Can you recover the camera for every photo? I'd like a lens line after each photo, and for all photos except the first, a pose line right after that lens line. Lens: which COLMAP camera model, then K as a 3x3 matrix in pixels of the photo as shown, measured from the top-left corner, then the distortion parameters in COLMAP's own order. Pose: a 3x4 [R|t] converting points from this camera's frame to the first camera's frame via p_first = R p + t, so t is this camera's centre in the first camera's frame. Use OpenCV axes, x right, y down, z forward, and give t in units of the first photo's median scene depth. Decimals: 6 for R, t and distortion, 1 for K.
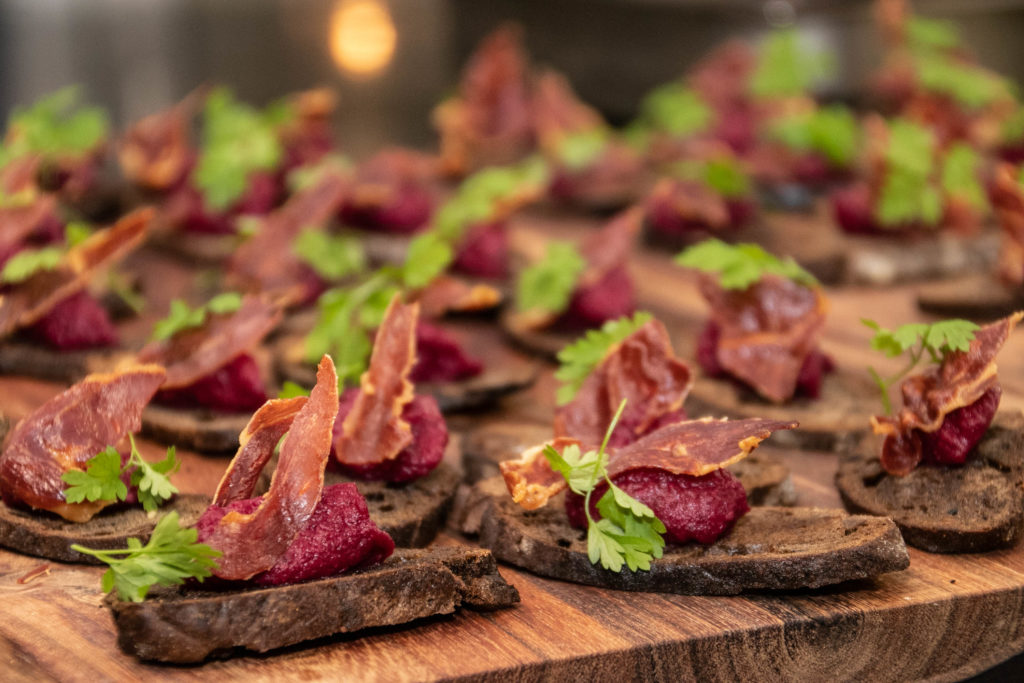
lens RADIAL K [[3326.2, 0, 512.2], [0, 3326.2, 341.5], [0, 0, 1]] dist [0.035371, 0.000000]
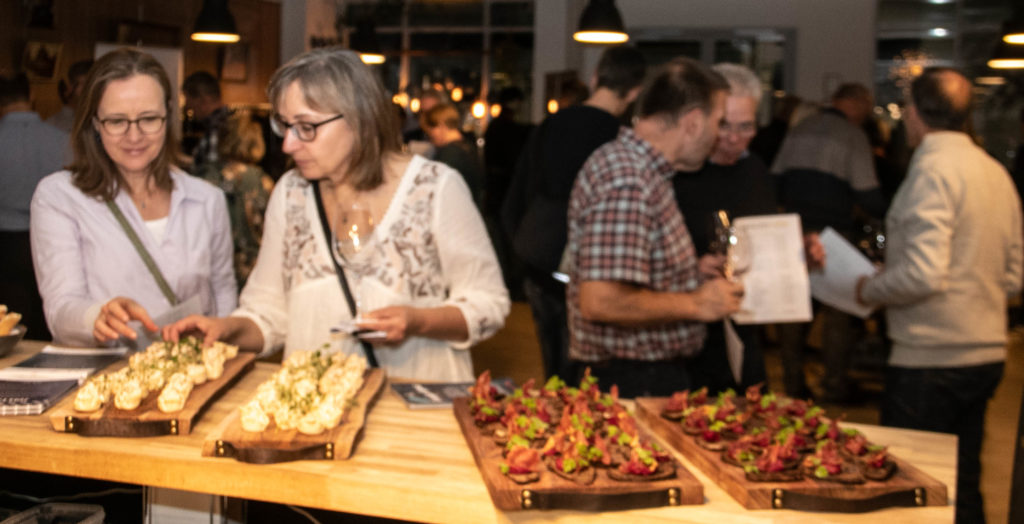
lens RADIAL K [[1322.3, 0, 512.4], [0, 1322.3, 261.5], [0, 0, 1]] dist [0.000734, 0.000000]
pose [[0.958800, 0.075719, -0.273805, 0.125601], [-0.105899, 0.989619, -0.097157, -0.034926], [0.263606, 0.122150, 0.956865, -1.651618]]
